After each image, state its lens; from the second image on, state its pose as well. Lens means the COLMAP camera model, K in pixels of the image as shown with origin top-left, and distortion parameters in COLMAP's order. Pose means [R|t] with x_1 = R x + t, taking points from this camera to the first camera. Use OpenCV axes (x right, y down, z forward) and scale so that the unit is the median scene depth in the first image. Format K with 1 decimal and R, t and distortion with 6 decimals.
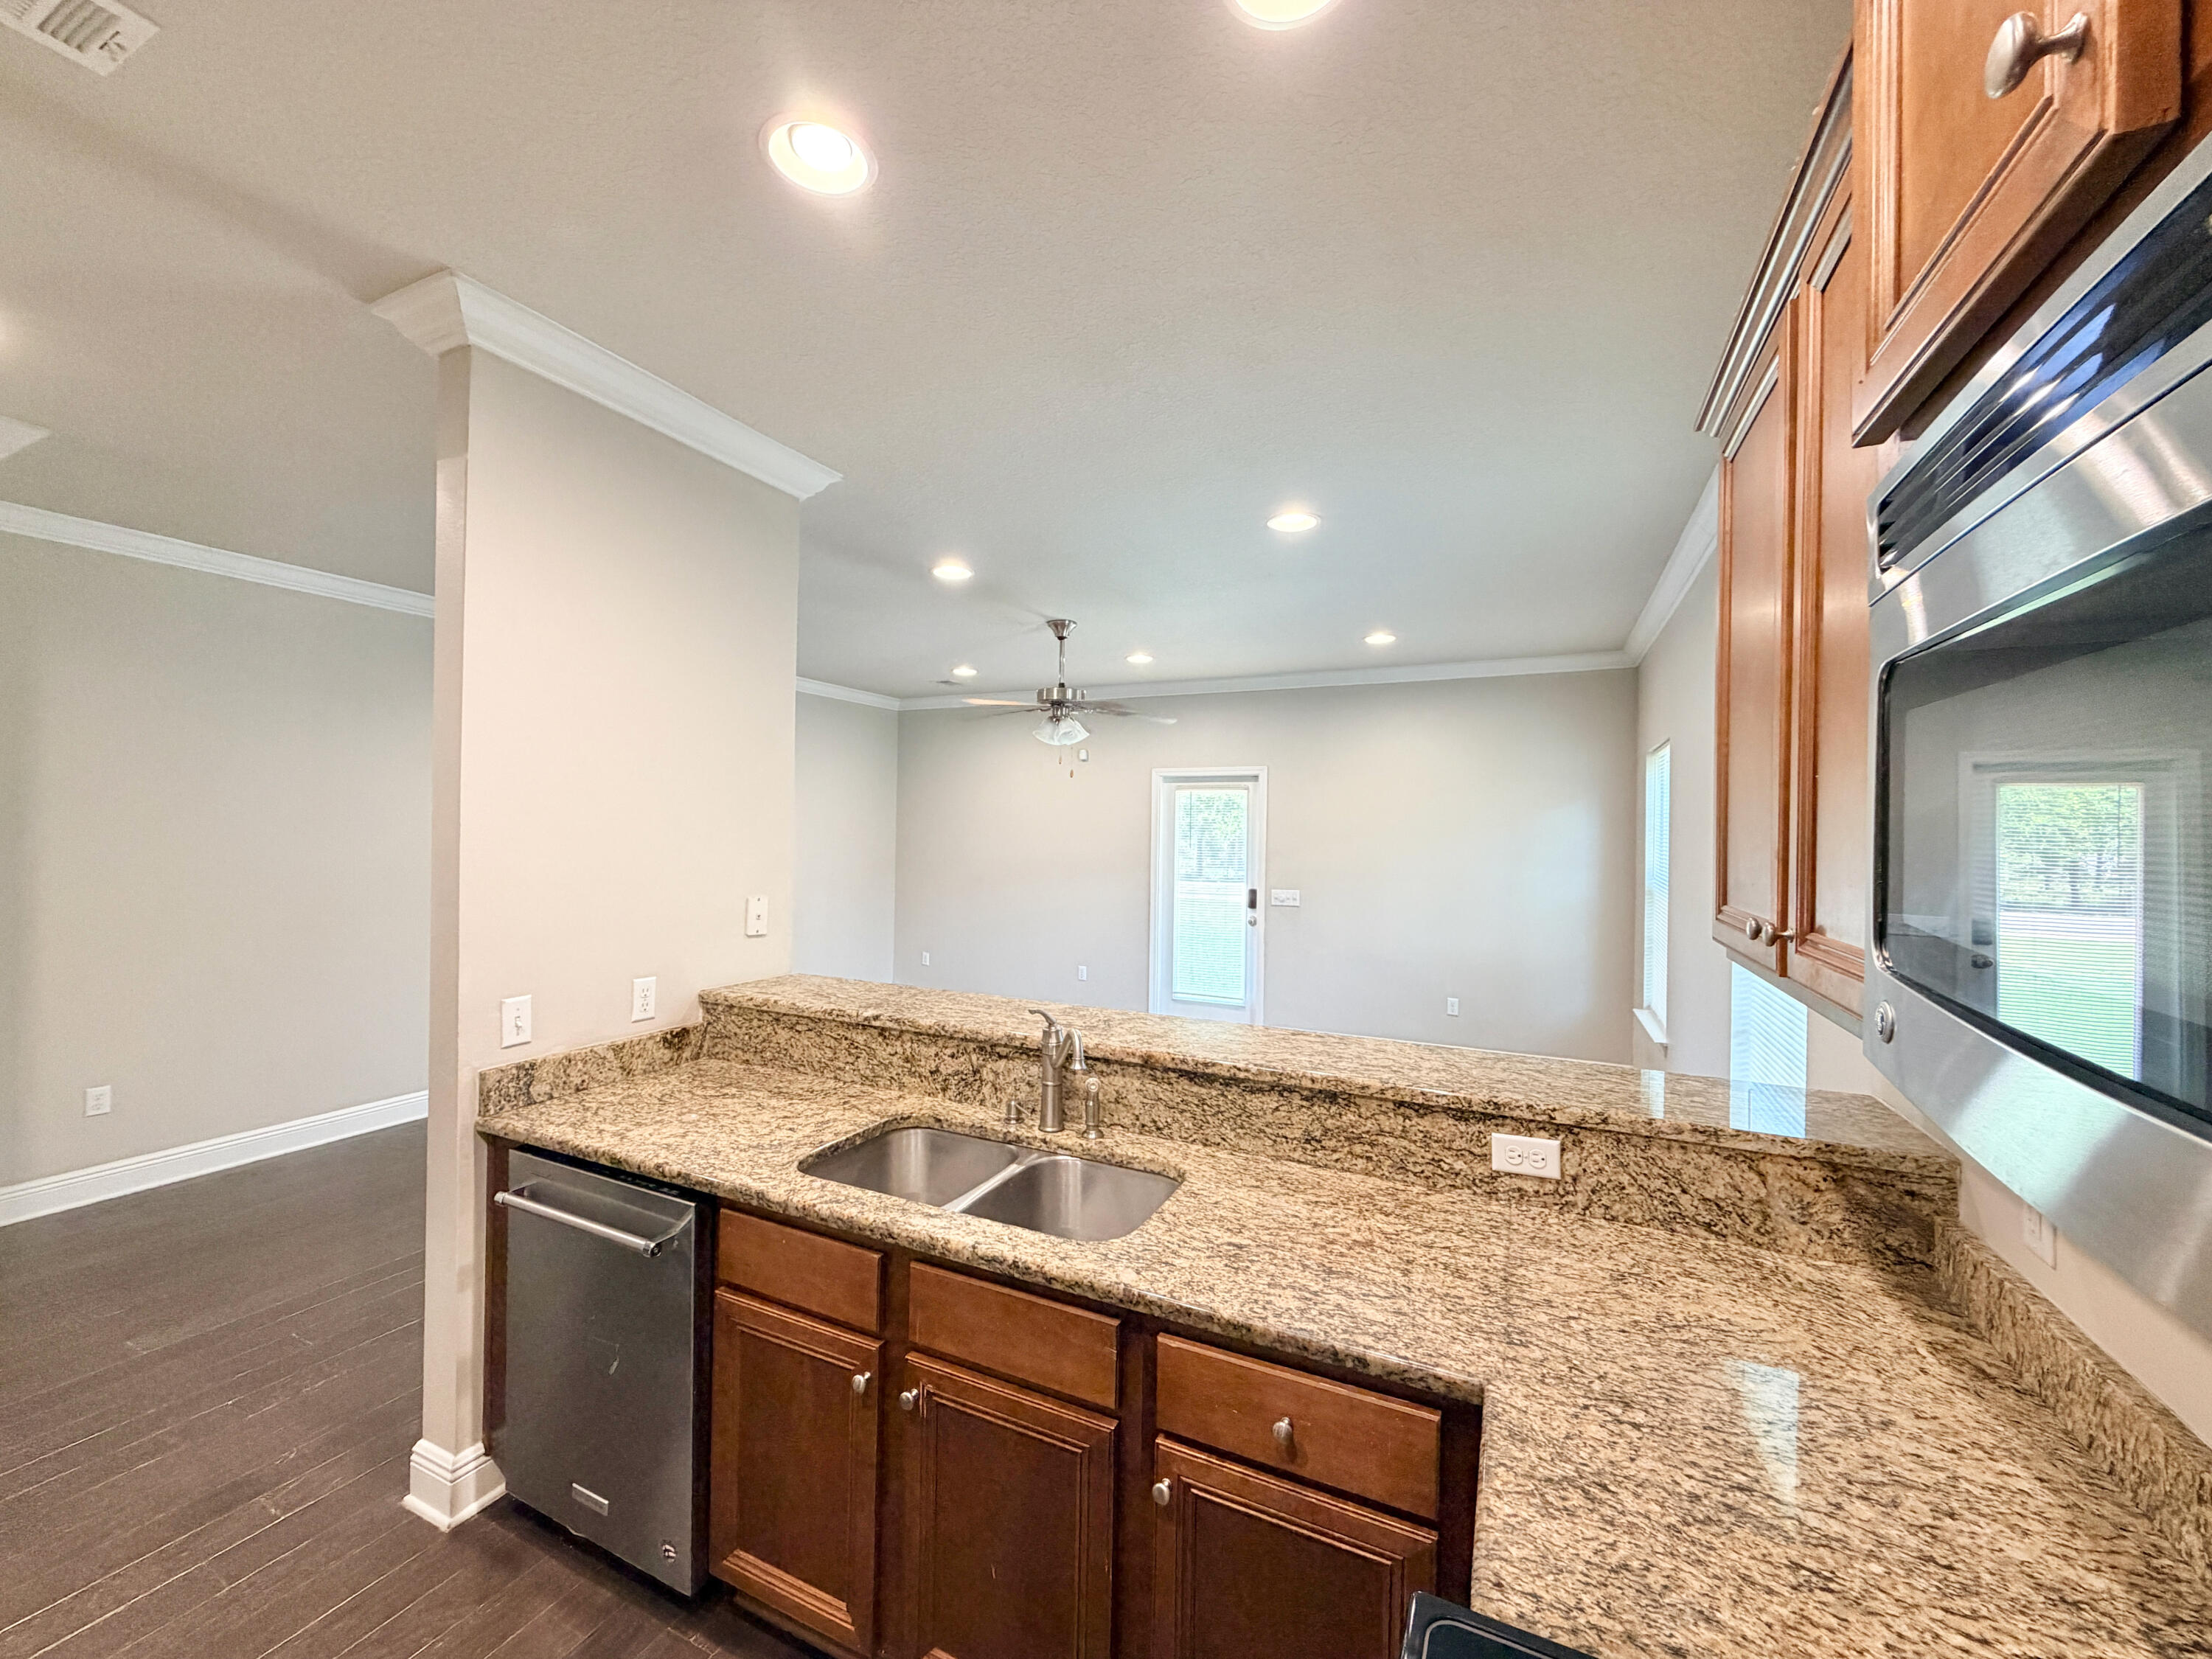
lens RADIAL K [[882.5, 0, 1101.6], [0, 882.5, 834.6], [0, 0, 1]] dist [-0.000243, 0.000149]
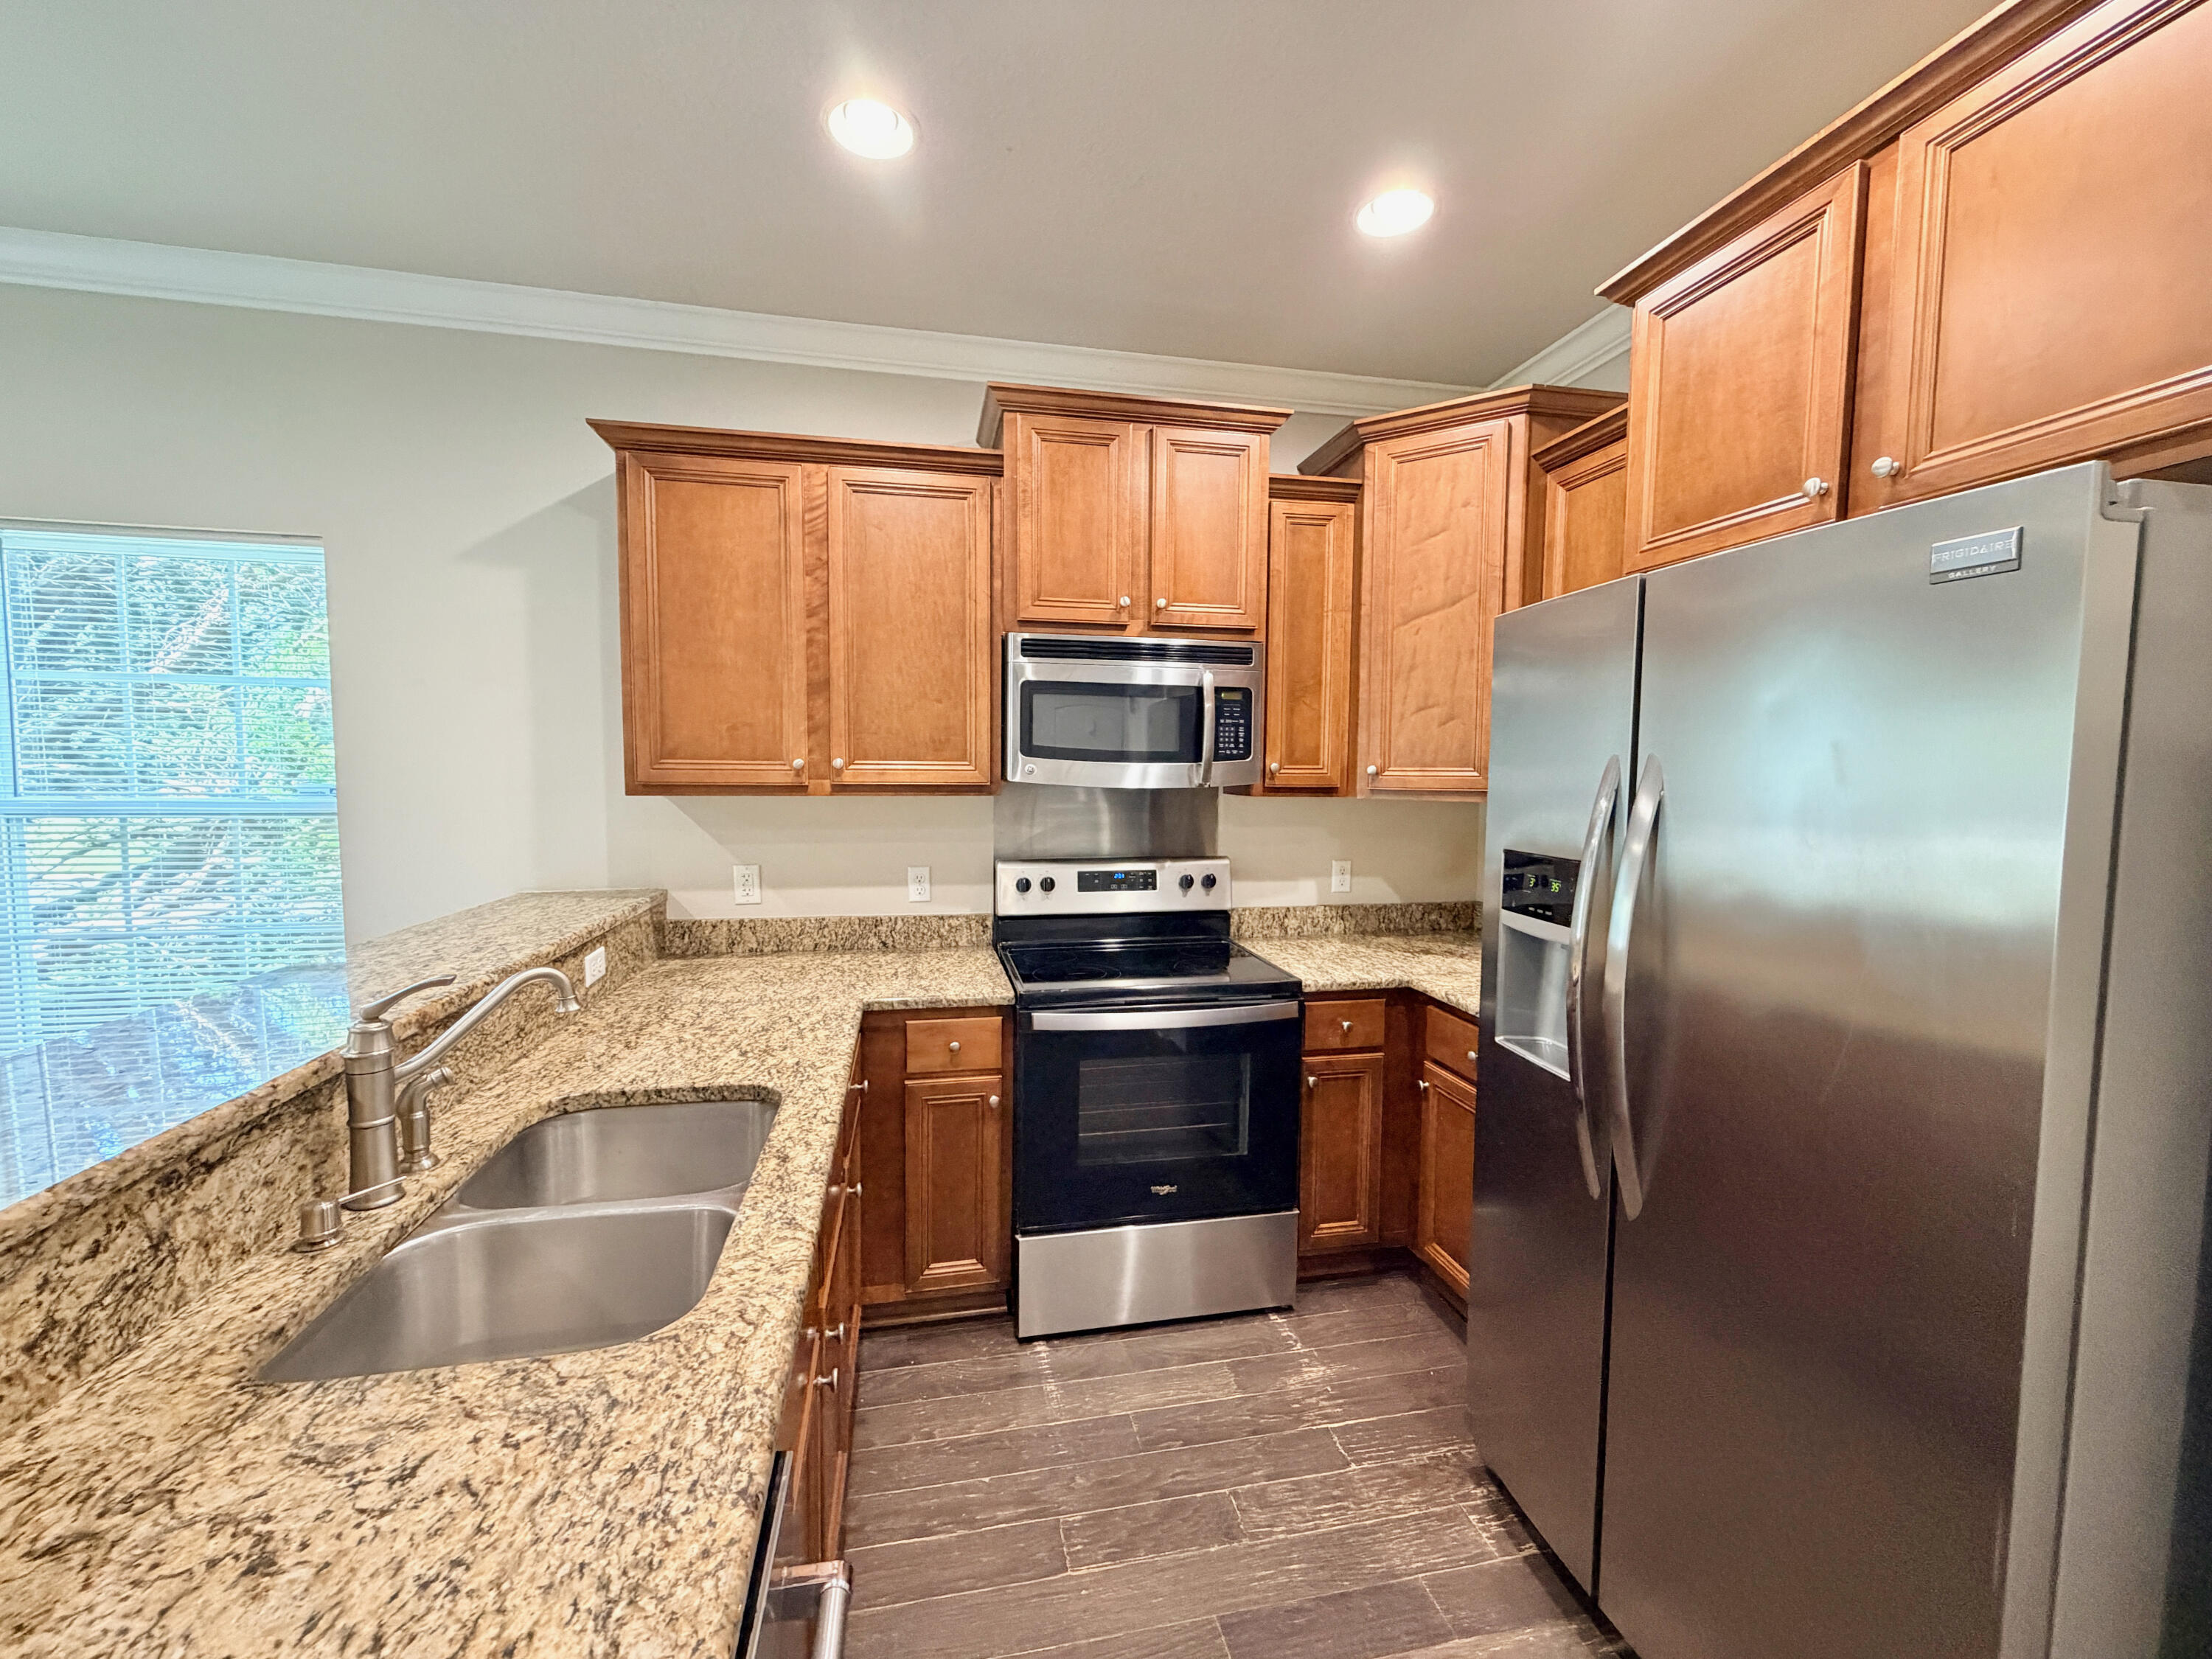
lens RADIAL K [[882.5, 0, 1099.2], [0, 882.5, 832.2], [0, 0, 1]] dist [-0.000243, 0.000149]
pose [[-0.611033, -0.077568, 0.787795, -0.703952], [-0.015837, 0.996186, 0.085802, 0.038682], [-0.791447, 0.039951, -0.609931, 0.889277]]
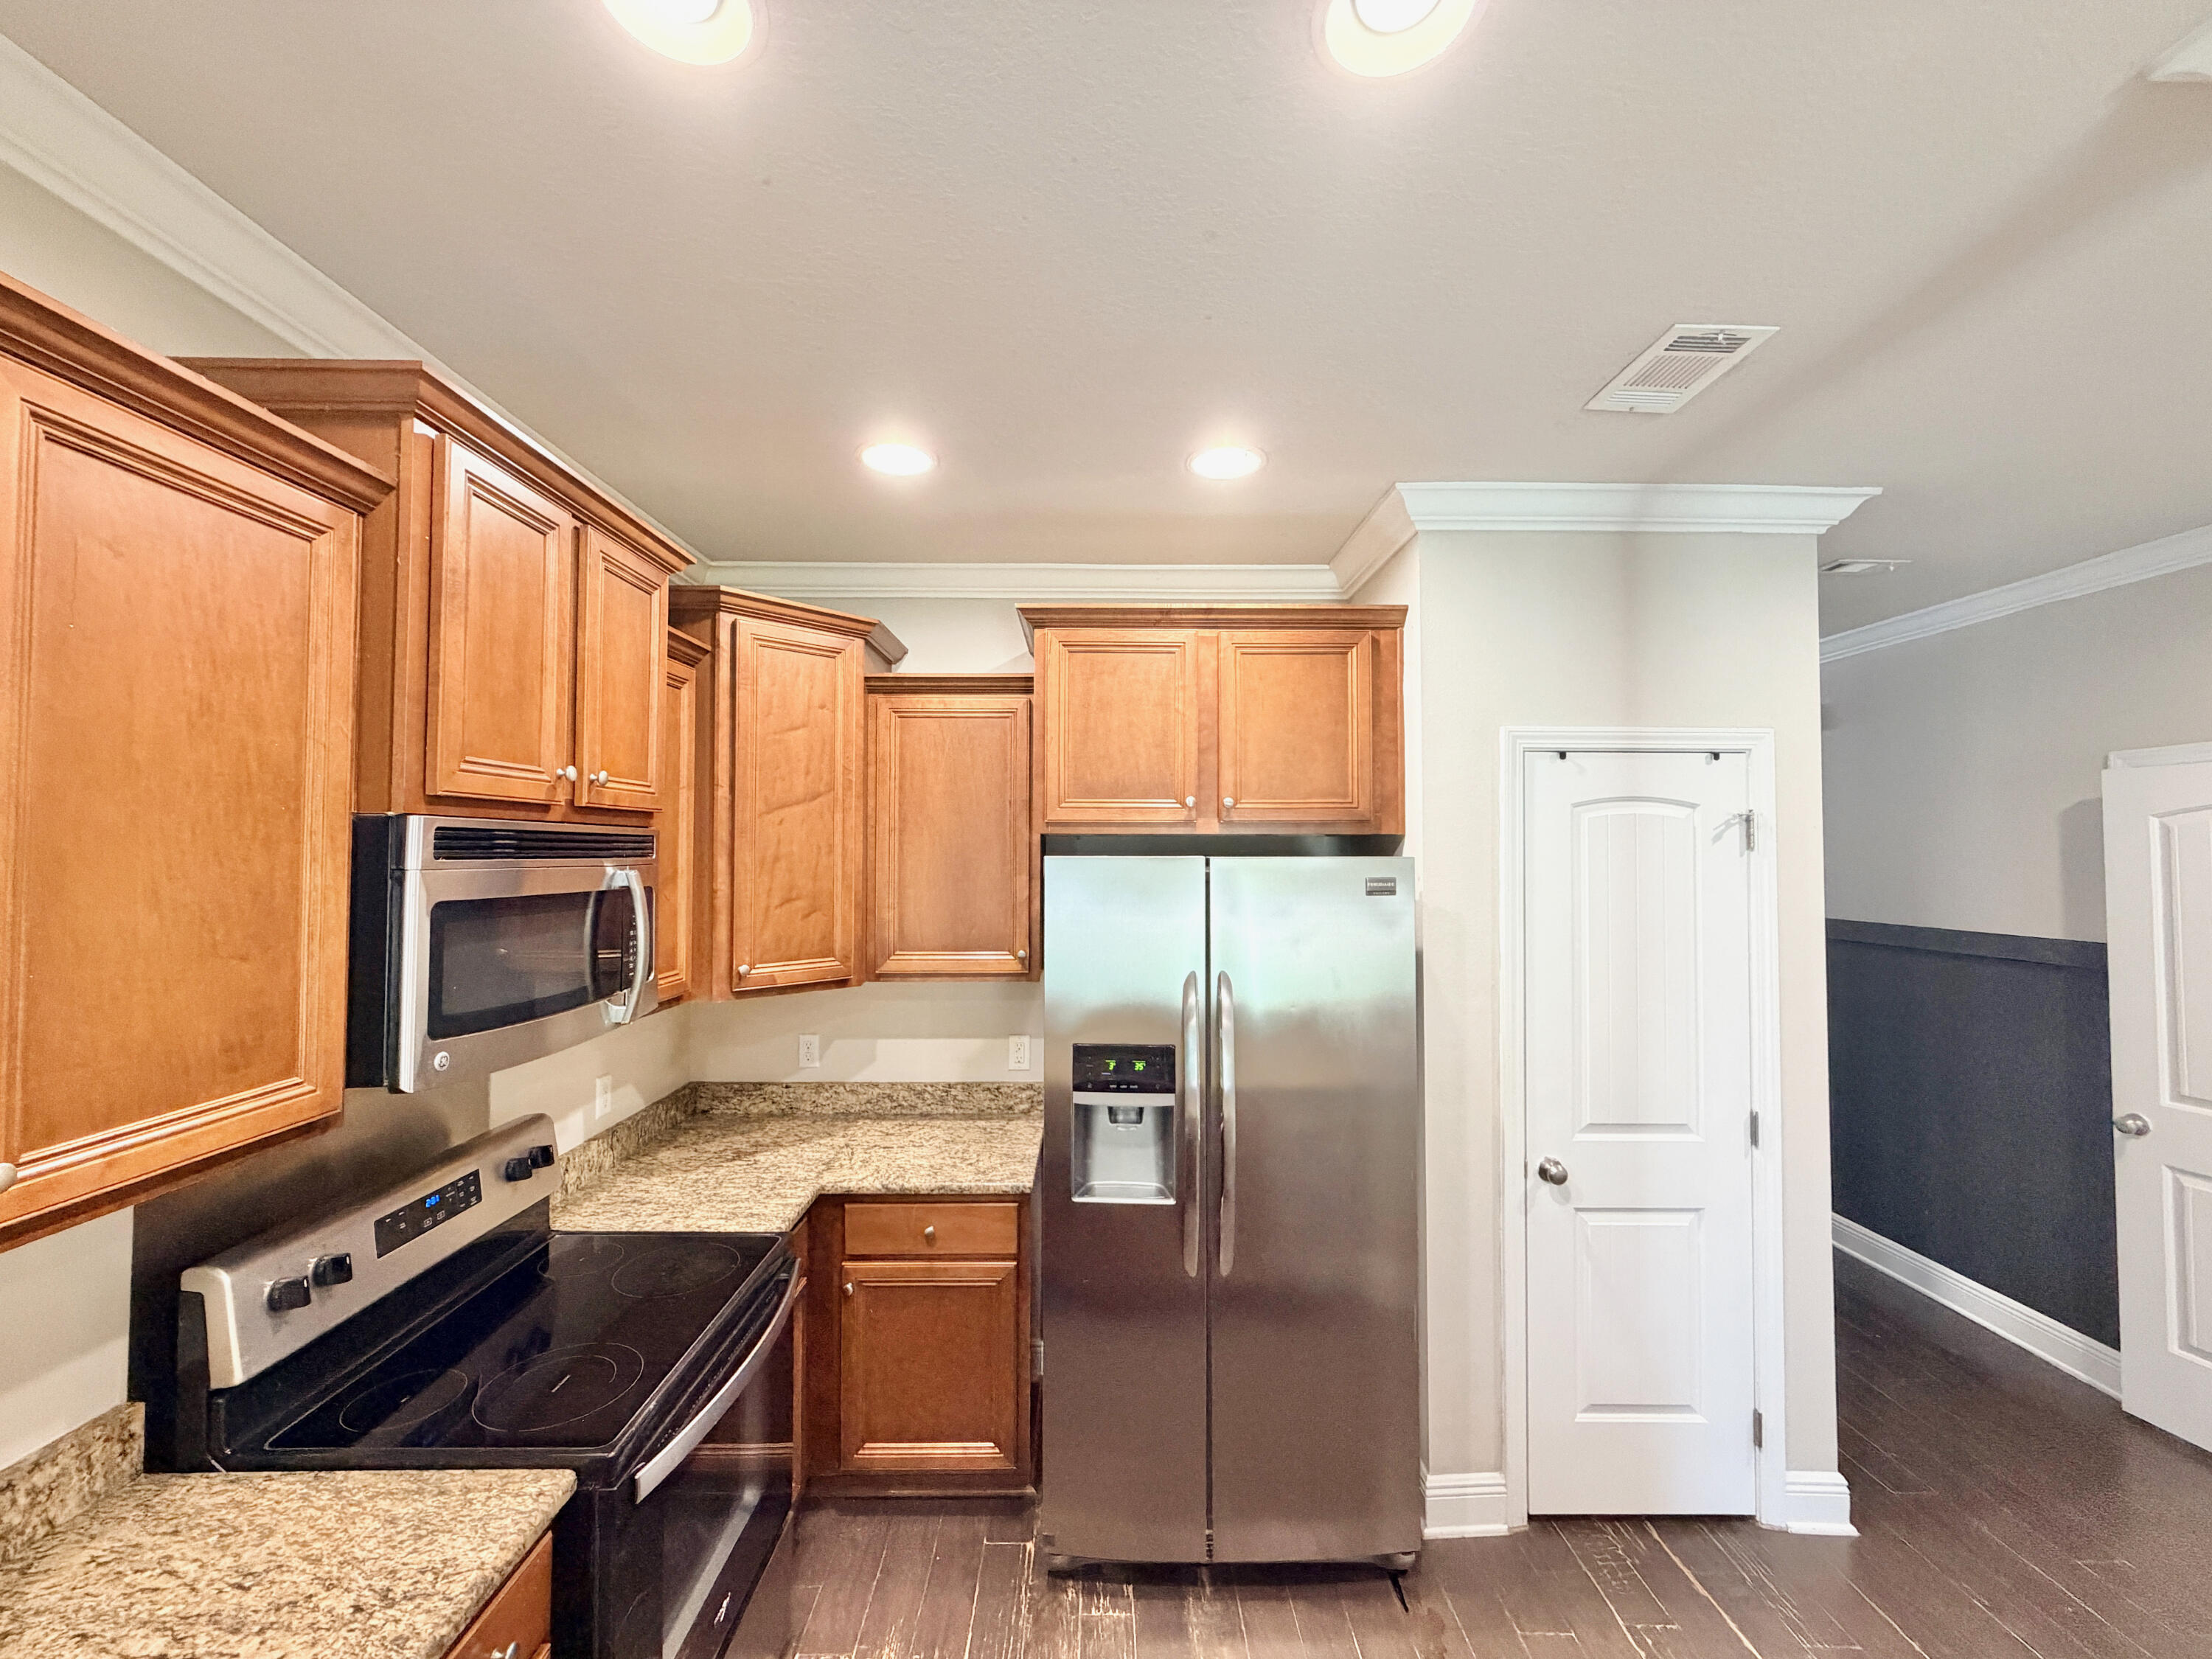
lens RADIAL K [[882.5, 0, 1103.3], [0, 882.5, 831.8], [0, 0, 1]] dist [-0.000243, 0.000149]
pose [[-0.896676, -0.026419, -0.441899, 0.105876], [-0.015690, 0.999487, -0.027918, -0.094602], [0.442410, -0.018100, -0.896630, 1.031471]]
